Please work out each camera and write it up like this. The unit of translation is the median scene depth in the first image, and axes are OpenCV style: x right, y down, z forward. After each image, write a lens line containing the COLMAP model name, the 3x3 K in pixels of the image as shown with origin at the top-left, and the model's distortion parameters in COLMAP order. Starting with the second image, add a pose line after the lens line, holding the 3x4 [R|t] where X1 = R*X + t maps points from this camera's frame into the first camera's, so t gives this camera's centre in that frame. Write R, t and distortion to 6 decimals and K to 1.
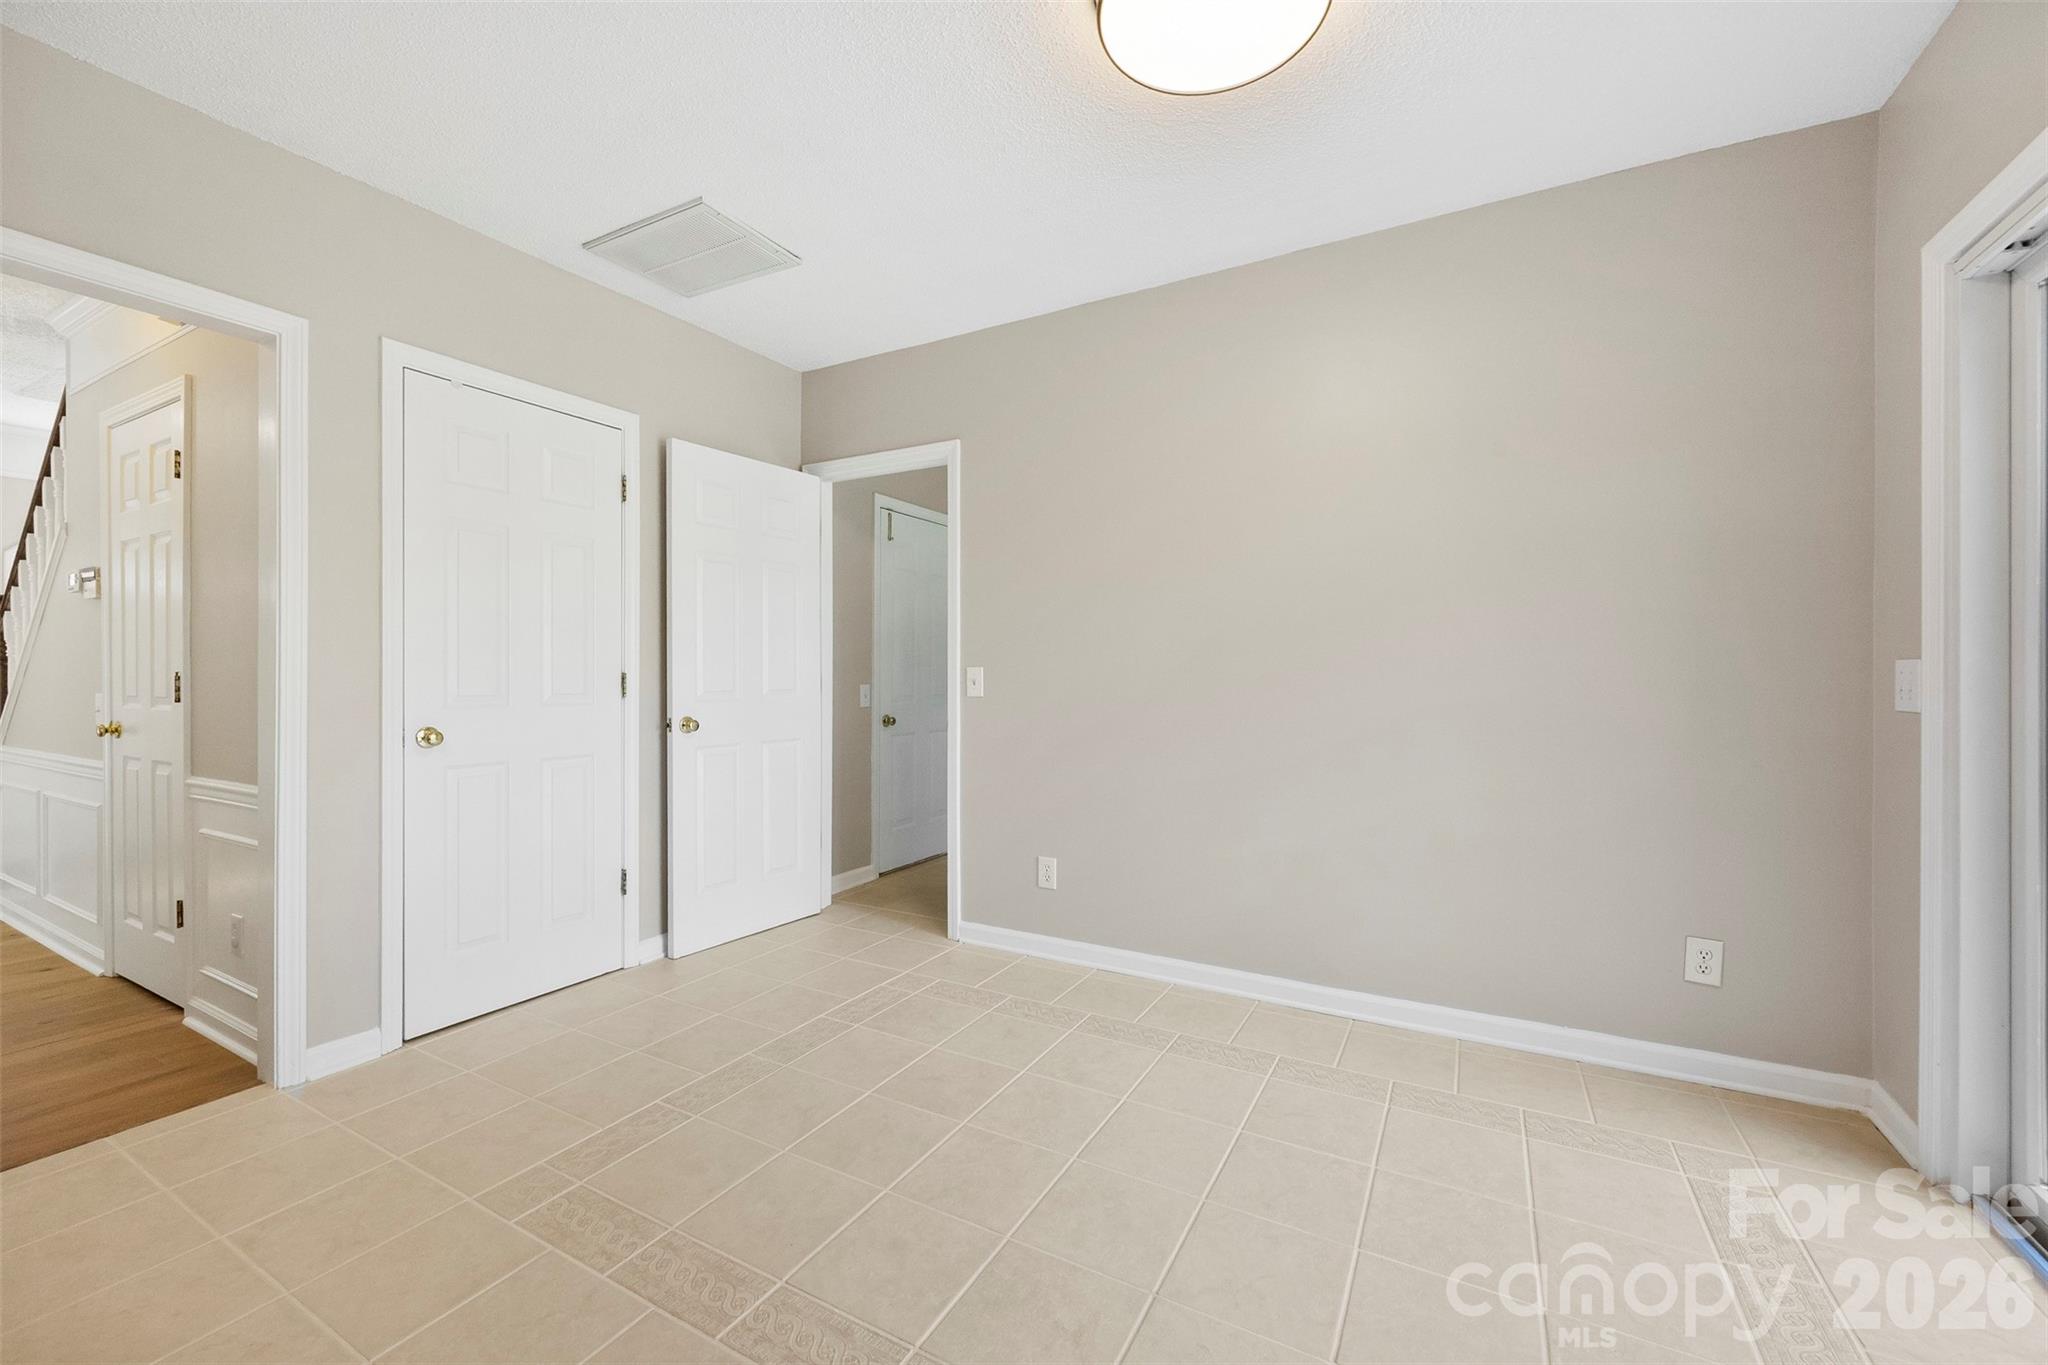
lens RADIAL K [[825.0, 0, 1021.8], [0, 825.0, 689.0], [0, 0, 1]] dist [-0.000214, -0.000279]
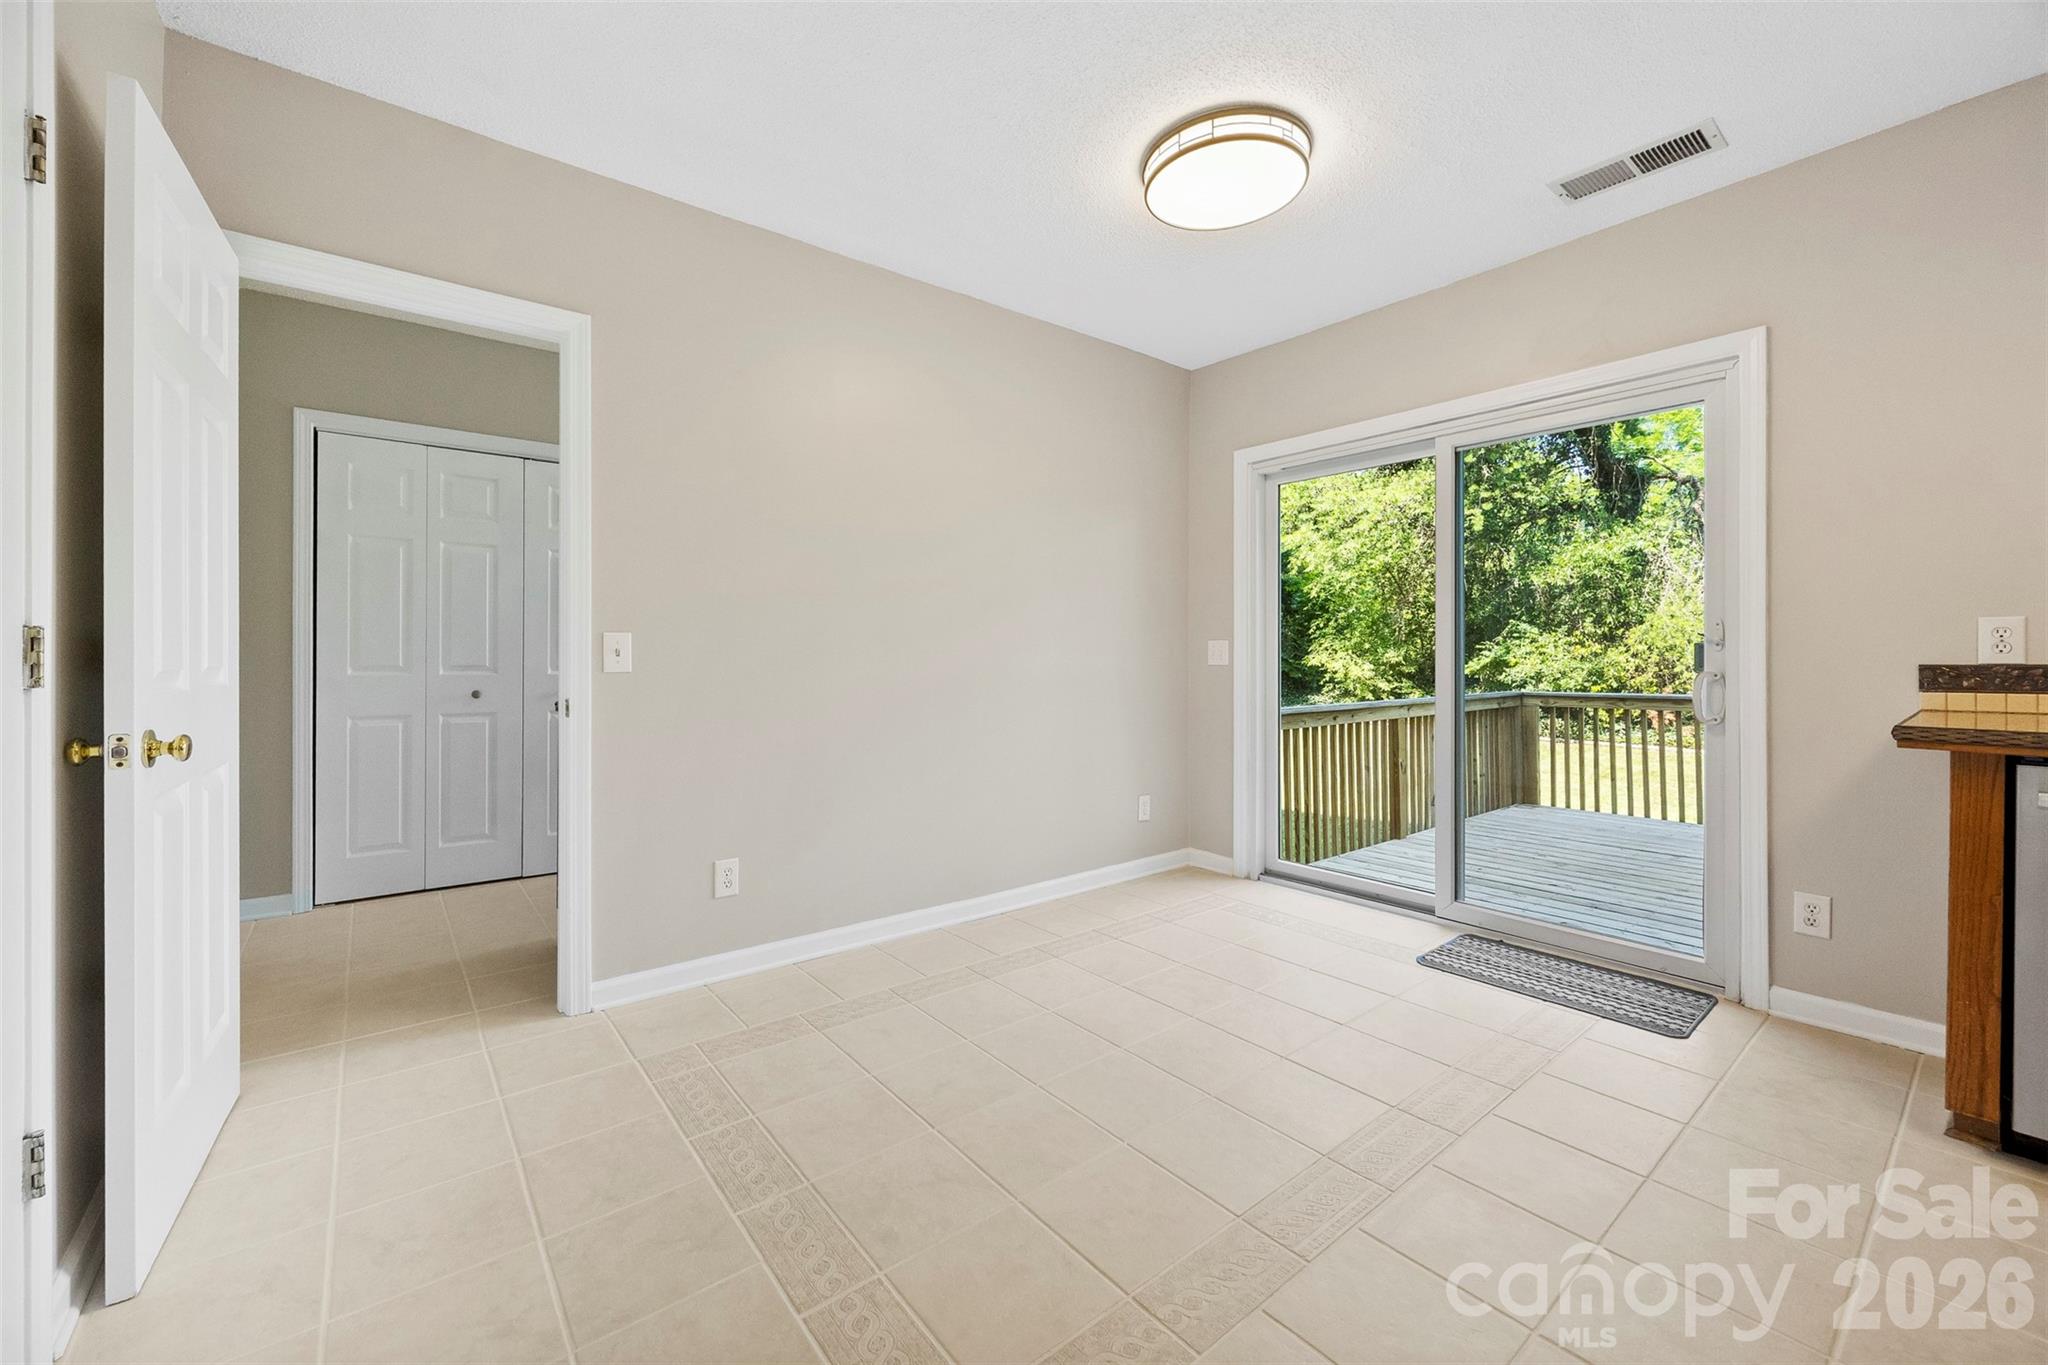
lens RADIAL K [[805.0, 0, 1028.5], [0, 805.0, 673.9], [0, 0, 1]] dist [0.000543, 0.000163]
pose [[0.374387, -0.018088, 0.927096, -0.602984], [0.017299, 0.999772, 0.012521, 0.008520], [-0.927111, 0.011350, 0.374615, 0.393554]]
